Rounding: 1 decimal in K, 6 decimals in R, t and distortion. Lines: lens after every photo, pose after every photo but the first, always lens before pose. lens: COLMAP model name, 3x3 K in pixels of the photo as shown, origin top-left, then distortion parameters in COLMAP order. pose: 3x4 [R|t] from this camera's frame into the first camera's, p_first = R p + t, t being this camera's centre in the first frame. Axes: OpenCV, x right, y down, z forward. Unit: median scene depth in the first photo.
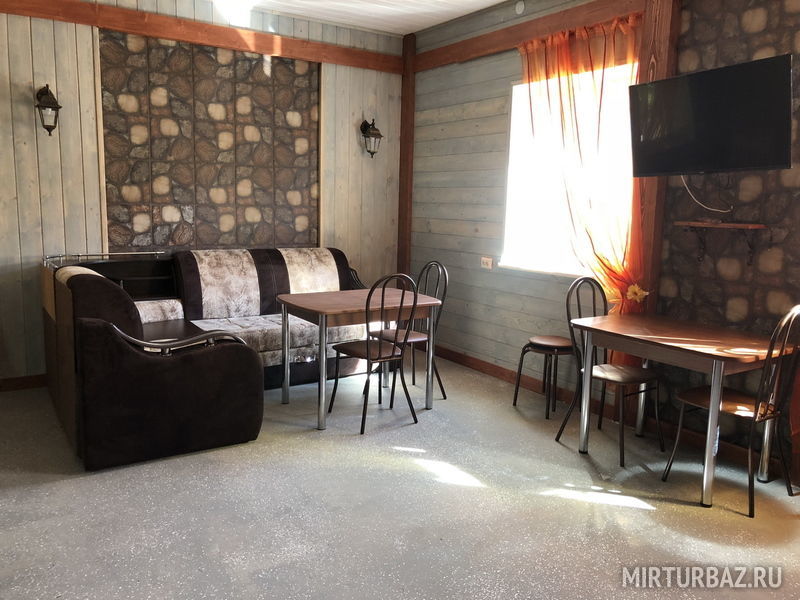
lens RADIAL K [[658.0, 0, 403.8], [0, 658.0, 294.8], [0, 0, 1]] dist [0.040149, -0.042531]
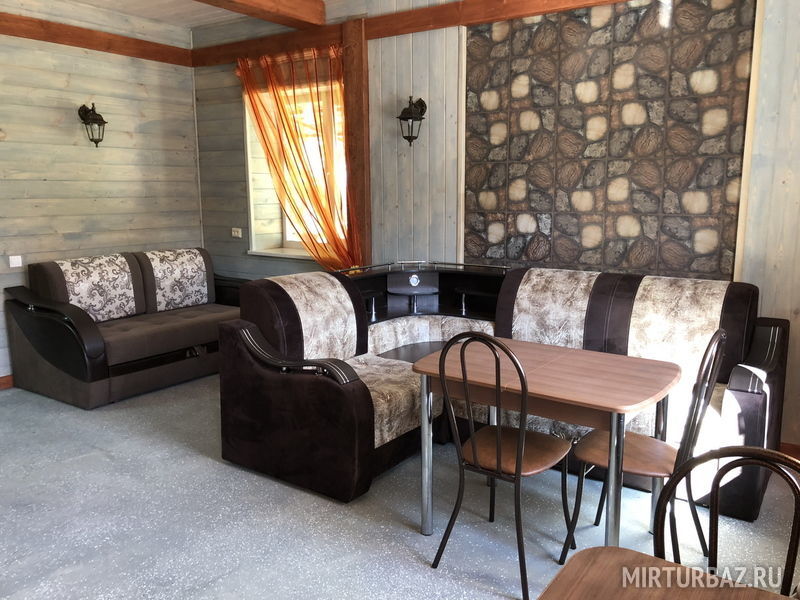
lens RADIAL K [[658.0, 0, 409.9], [0, 658.0, 295.3], [0, 0, 1]] dist [0.040149, -0.042531]
pose [[0.373428, 0.122667, -0.919513, 0.411342], [-0.127640, 0.988585, 0.080045, -0.084887], [0.918836, 0.087476, 0.384823, 0.581671]]
